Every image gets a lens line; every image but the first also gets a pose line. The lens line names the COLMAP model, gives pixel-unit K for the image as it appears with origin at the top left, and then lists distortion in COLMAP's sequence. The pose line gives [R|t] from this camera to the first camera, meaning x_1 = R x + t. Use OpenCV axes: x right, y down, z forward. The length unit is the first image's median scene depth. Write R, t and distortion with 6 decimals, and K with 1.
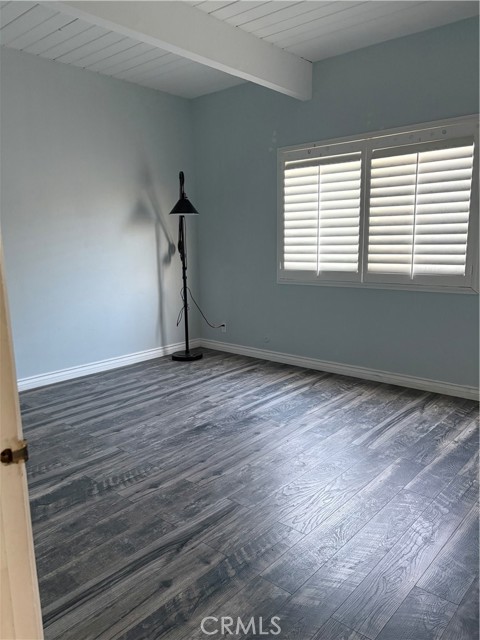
lens RADIAL K [[490.6, 0, 240.0], [0, 490.6, 320.0], [0, 0, 1]] dist [0.048555, -0.004789]
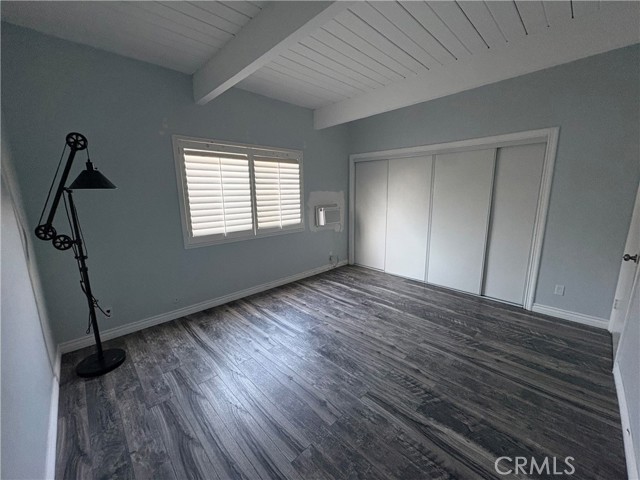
lens RADIAL K [[254.3, 0, 320.0], [0, 254.3, 240.0], [0, 0, 1]] dist [-0.001164, -0.000141]
pose [[0.078160, -0.171649, 0.982053, -0.584752], [0.179248, 0.971433, 0.155527, -0.159304], [-0.980694, 0.163875, 0.106695, 0.729061]]
